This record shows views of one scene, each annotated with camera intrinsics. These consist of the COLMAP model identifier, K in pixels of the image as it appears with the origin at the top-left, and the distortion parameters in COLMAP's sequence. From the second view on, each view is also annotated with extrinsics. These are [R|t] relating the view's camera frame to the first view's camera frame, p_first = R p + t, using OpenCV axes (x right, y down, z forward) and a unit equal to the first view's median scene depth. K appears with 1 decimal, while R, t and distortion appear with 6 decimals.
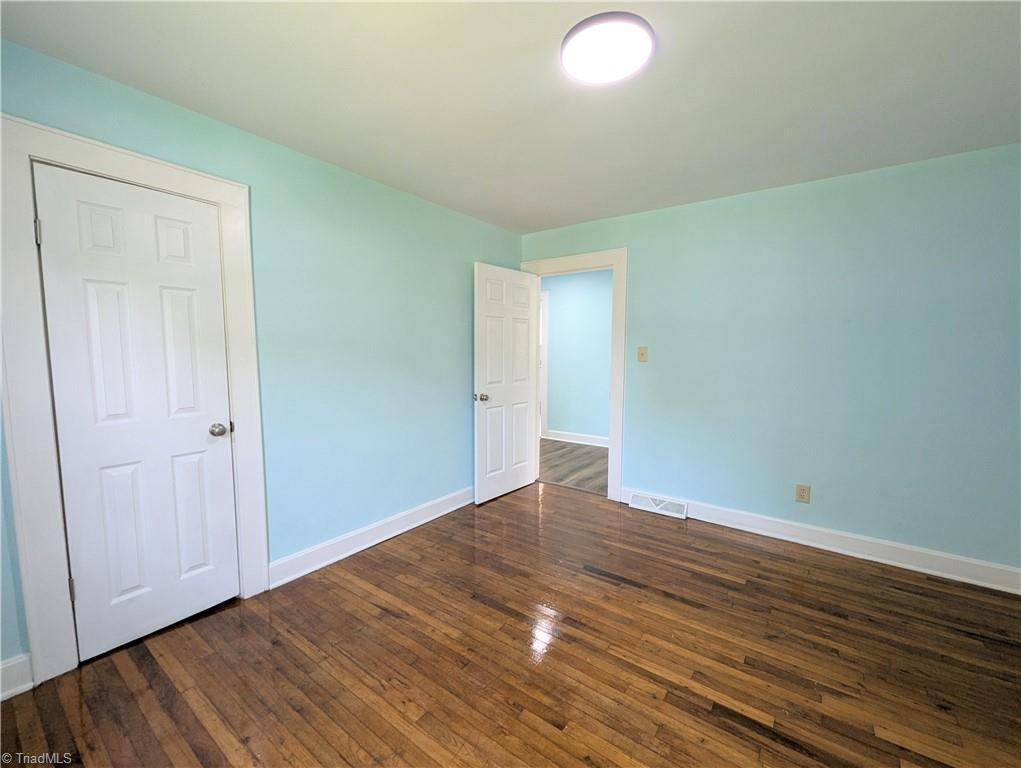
lens RADIAL K [[425.7, 0, 515.1], [0, 425.7, 382.9], [0, 0, 1]] dist [0.008745, -0.005707]
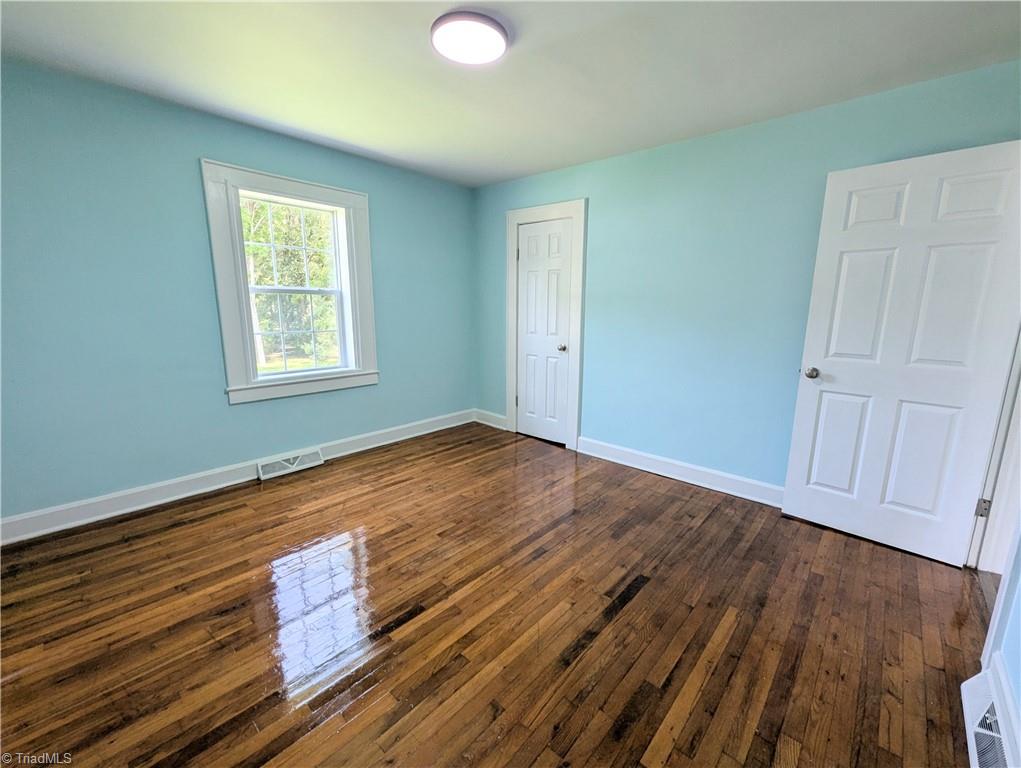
lens RADIAL K [[425.7, 0, 515.1], [0, 425.7, 382.9], [0, 0, 1]] dist [0.008745, -0.005707]
pose [[-0.095078, 0.179742, -0.979108, 1.014006], [-0.091325, 0.977841, 0.188378, -0.058766], [0.991272, 0.107327, -0.076556, 0.876537]]
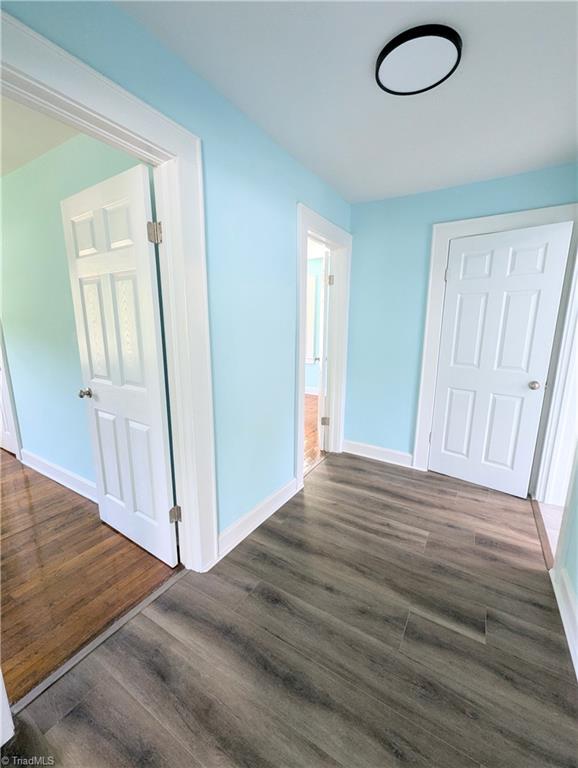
lens RADIAL K [[320.2, 0, 291.0], [0, 320.2, 391.2], [0, 0, 1]] dist [0.008745, -0.005707]
pose [[0.083564, 0.194130, -0.977410, 0.772764], [-0.096441, 0.977812, 0.185965, -0.160028], [0.991825, 0.078722, 0.100432, 1.978546]]
